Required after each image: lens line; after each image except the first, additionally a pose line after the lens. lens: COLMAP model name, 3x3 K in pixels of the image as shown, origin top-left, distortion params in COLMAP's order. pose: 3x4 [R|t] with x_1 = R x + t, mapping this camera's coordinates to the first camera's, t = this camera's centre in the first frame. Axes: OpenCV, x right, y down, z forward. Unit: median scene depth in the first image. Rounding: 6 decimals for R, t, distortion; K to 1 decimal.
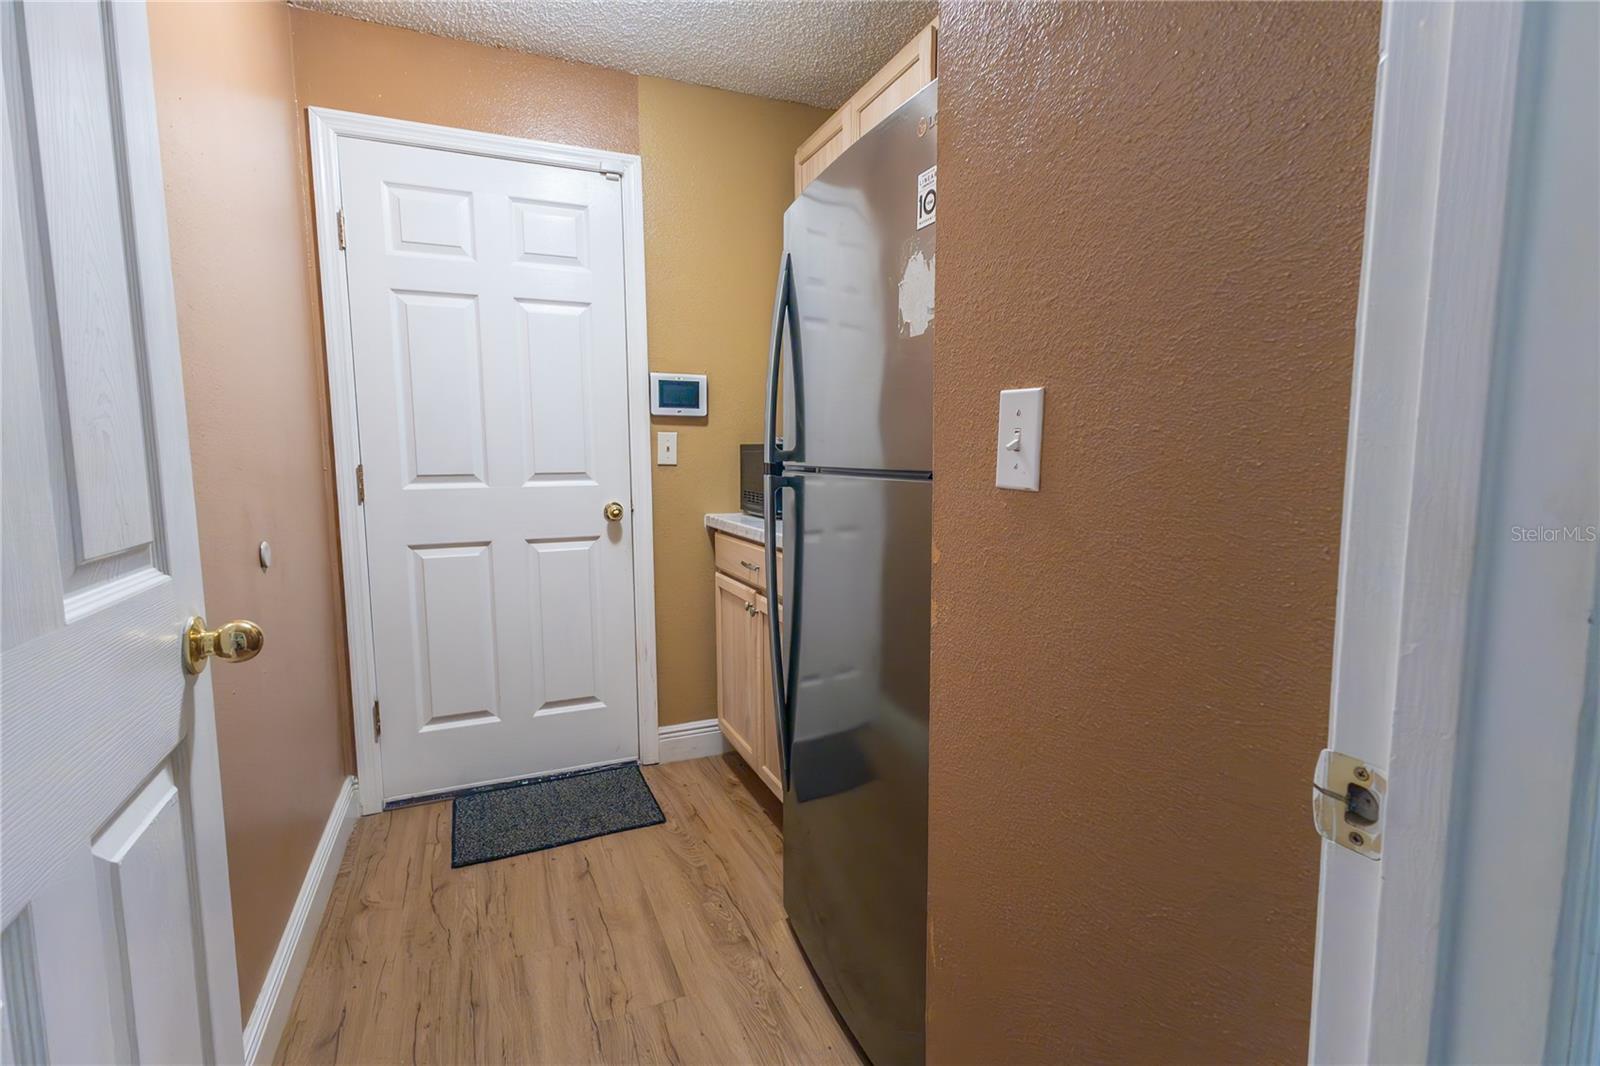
lens RADIAL K [[766.0, 0, 804.0], [0, 766.0, 529.5], [0, 0, 1]] dist [-0.001418, 0.000490]
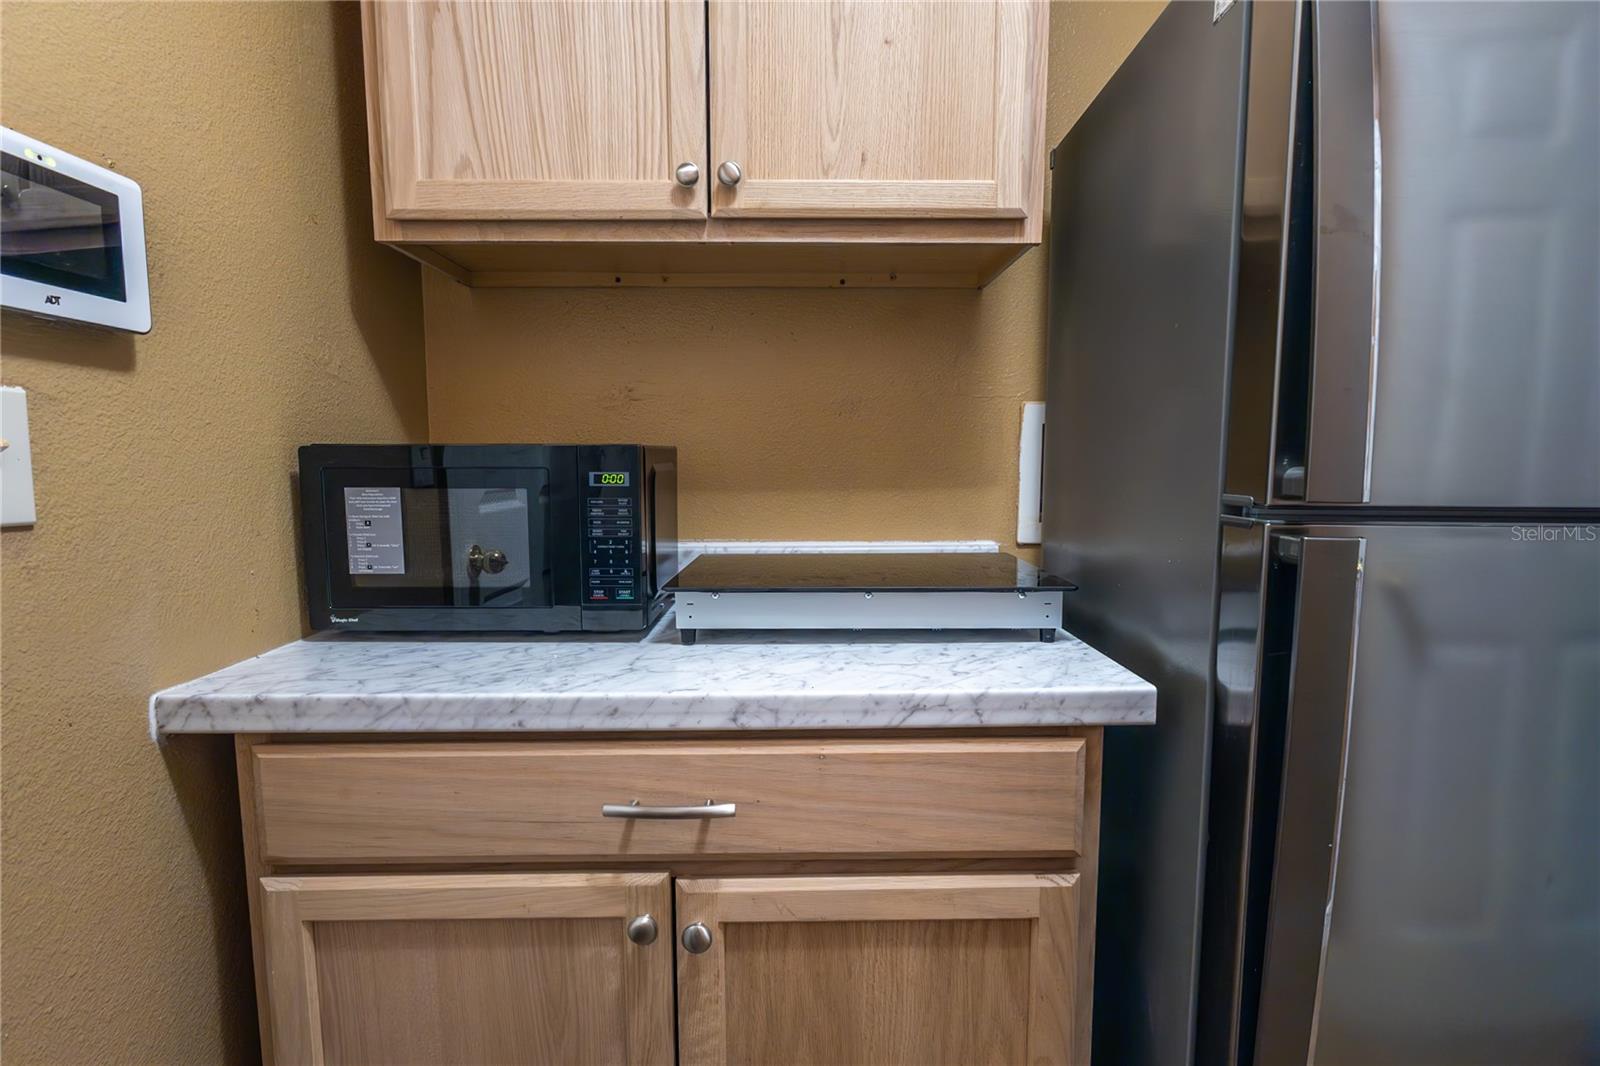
lens RADIAL K [[776.5, 0, 801.8], [0, 776.5, 543.5], [0, 0, 1]] dist [0.001381, 0.000202]
pose [[0.389791, -0.093673, 0.916127, -0.296752], [0.092170, 0.993786, 0.062397, -0.071947], [-0.916279, 0.060117, 0.396003, 0.690006]]
